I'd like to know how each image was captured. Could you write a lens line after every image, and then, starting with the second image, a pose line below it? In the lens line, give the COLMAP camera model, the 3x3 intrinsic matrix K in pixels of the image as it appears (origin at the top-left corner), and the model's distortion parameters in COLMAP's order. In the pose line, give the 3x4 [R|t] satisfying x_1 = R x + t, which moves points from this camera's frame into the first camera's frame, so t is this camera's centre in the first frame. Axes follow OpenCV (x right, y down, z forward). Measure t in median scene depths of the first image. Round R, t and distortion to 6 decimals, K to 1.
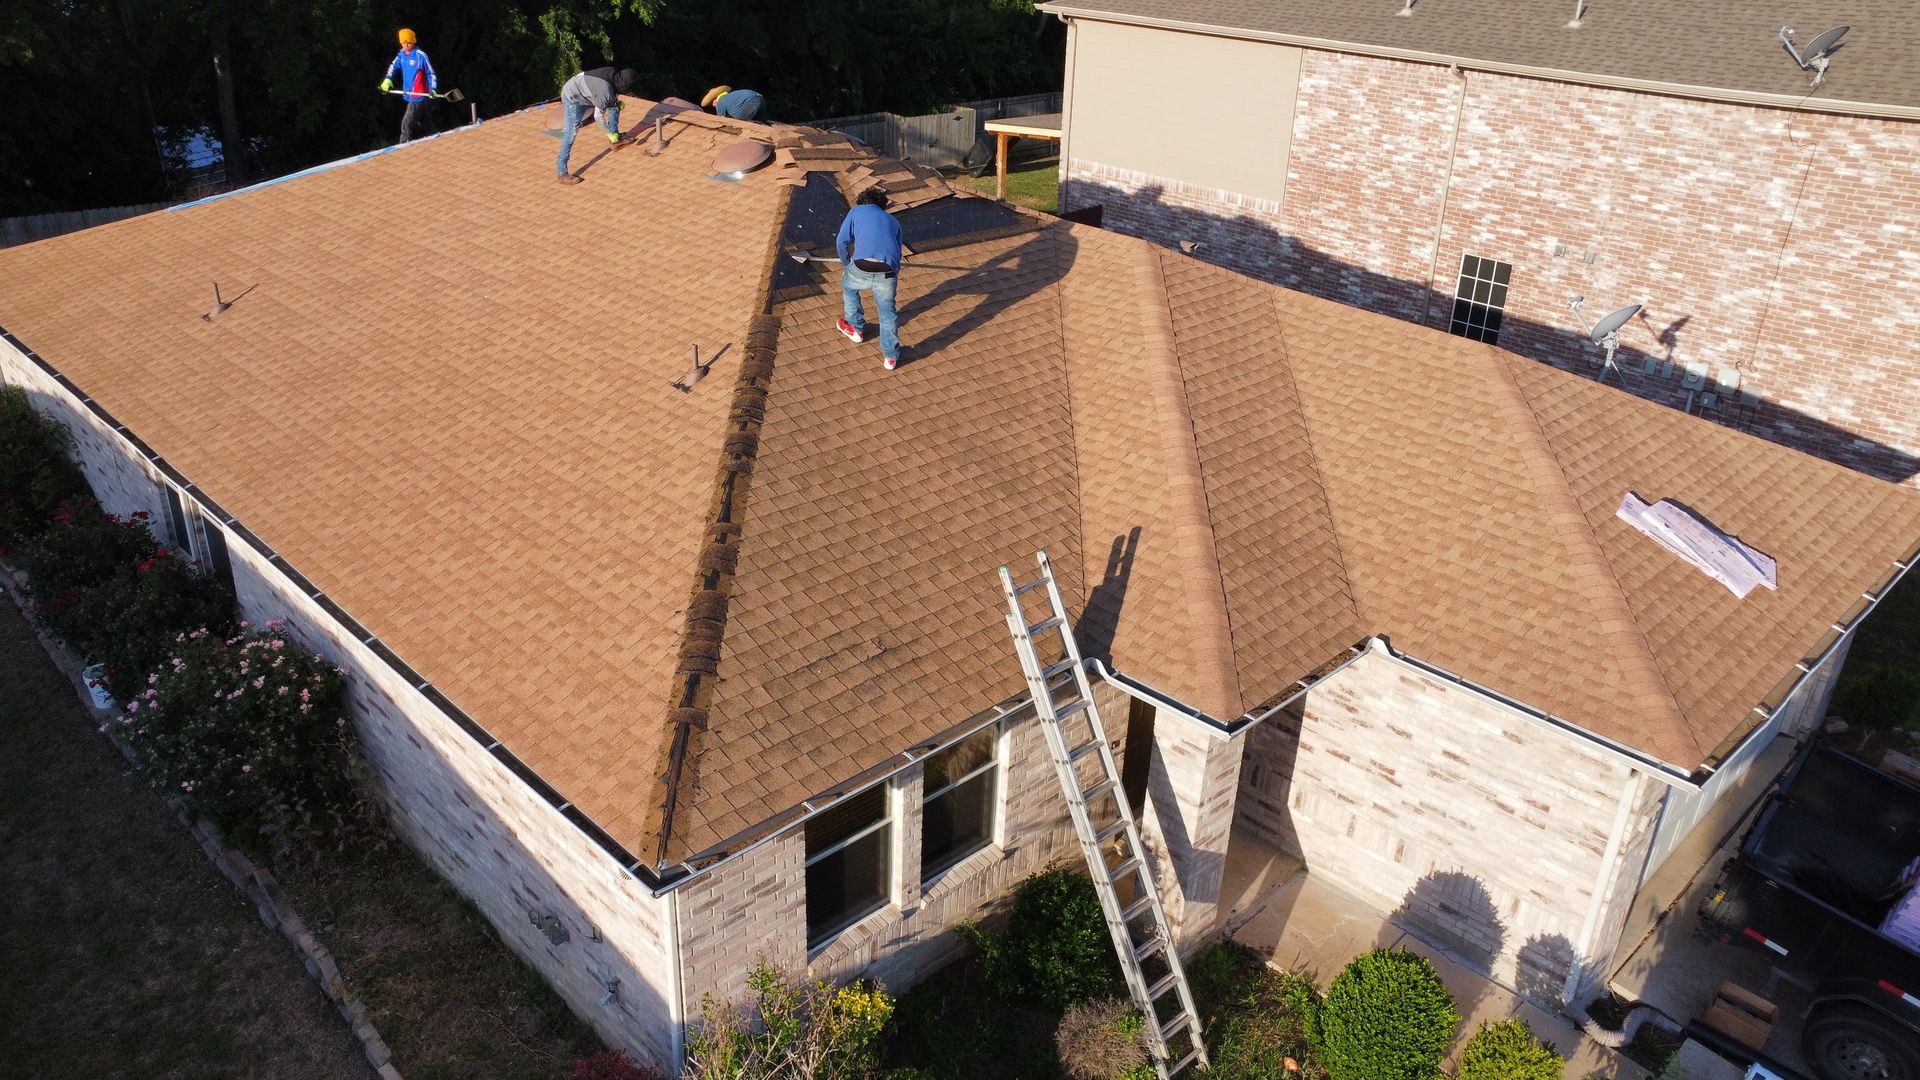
lens RADIAL K [[1404.9, 0, 959.4], [0, 1404.9, 547.2], [0, 0, 1]] dist [-0.081243, 0.125408]
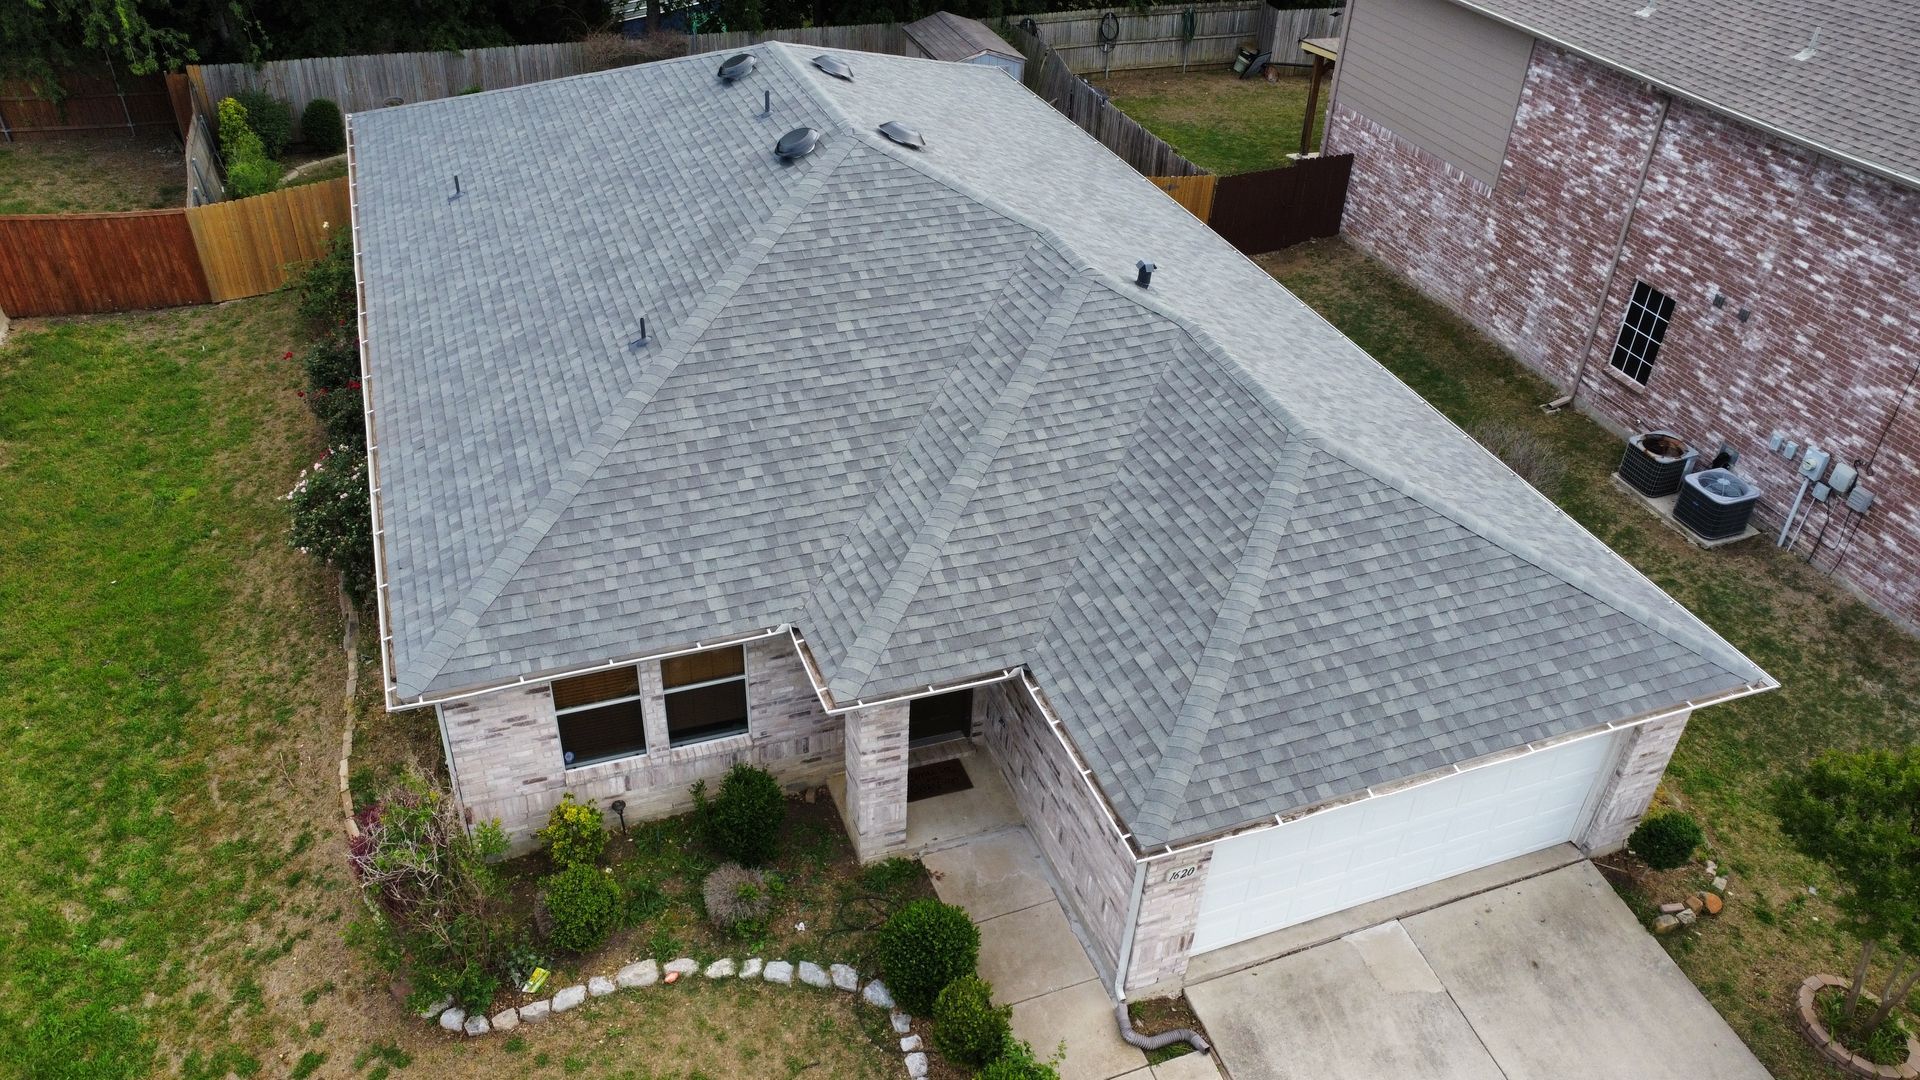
lens RADIAL K [[1404.9, 0, 960.8], [0, 1404.9, 533.3], [0, 0, 1]] dist [-0.081243, 0.125408]
pose [[0.911579, 0.235174, -0.337219, 0.322610], [-0.186719, 0.967585, 0.170044, -0.125924], [0.366278, -0.092043, 0.925942, -0.080381]]
